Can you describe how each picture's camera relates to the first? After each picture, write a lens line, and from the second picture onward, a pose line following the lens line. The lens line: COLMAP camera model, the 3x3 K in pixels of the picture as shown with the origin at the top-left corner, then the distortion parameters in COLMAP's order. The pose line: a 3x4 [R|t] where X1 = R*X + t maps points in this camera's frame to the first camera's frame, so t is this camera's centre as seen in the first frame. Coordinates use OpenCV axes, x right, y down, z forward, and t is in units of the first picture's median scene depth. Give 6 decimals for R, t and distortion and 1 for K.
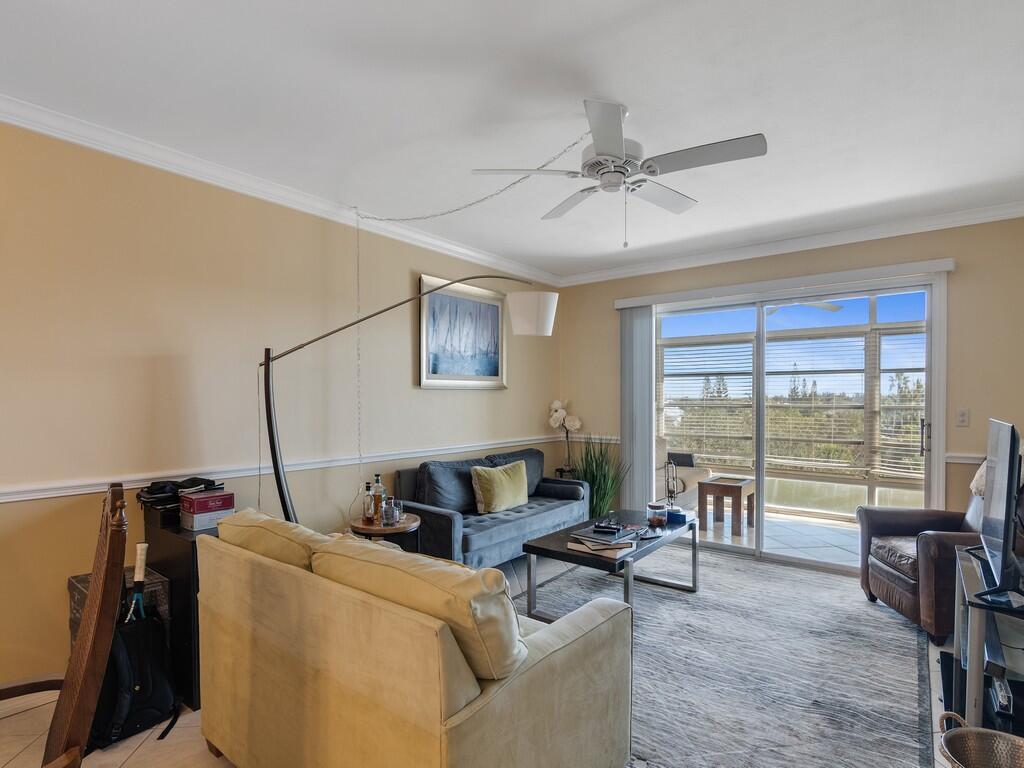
lens RADIAL K [[504.3, 0, 525.5], [0, 504.3, 398.9], [0, 0, 1]] dist [-0.011103, -0.002250]
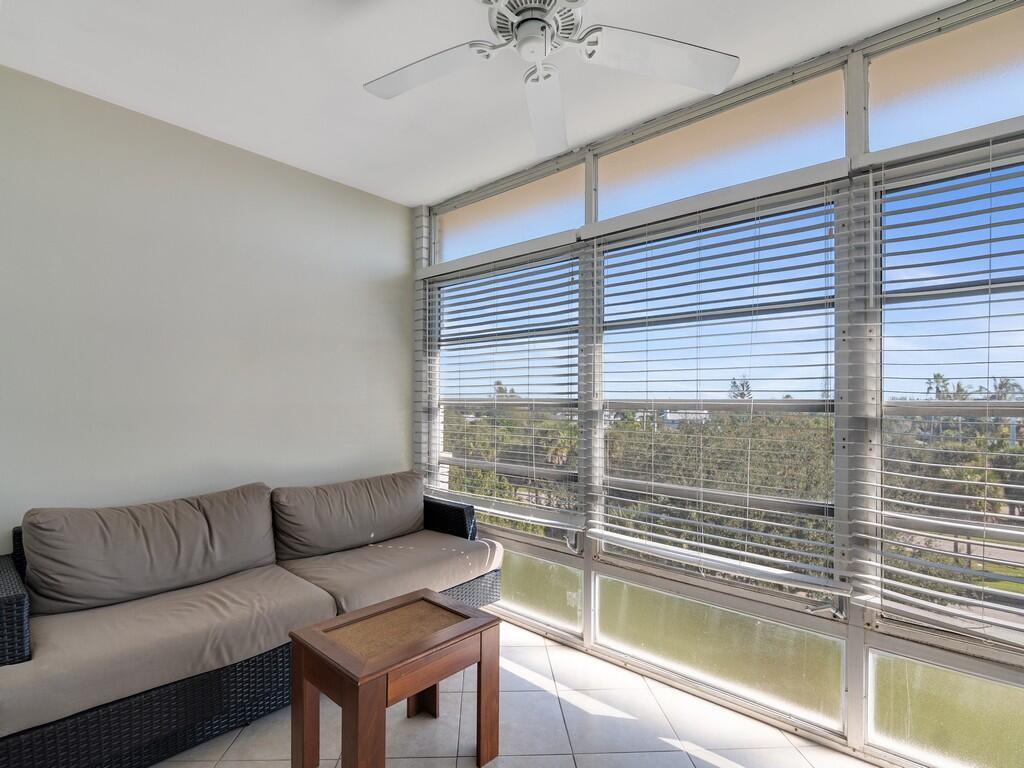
lens RADIAL K [[504.3, 0, 508.2], [0, 504.3, 392.3], [0, 0, 1]] dist [-0.011103, -0.002250]
pose [[0.997586, 0.006707, -0.069110, 0.706615], [-0.007776, 0.999854, -0.015209, 0.020566], [0.068998, 0.015709, 0.997493, 0.952861]]
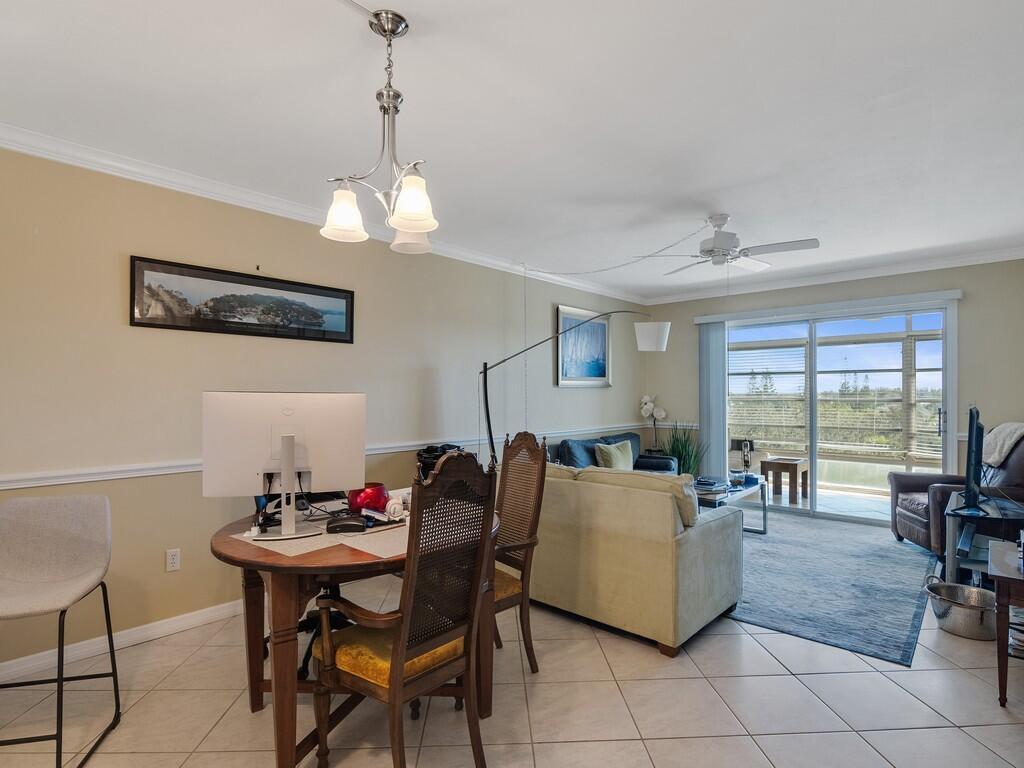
lens RADIAL K [[504.3, 0, 520.2], [0, 504.3, 392.1], [0, 0, 1]] dist [-0.011103, -0.002250]
pose [[0.996405, -0.003692, -0.084642, -0.204522], [0.003226, 0.999979, -0.005638, 0.000719], [0.084661, 0.005344, 0.996395, -0.410981]]
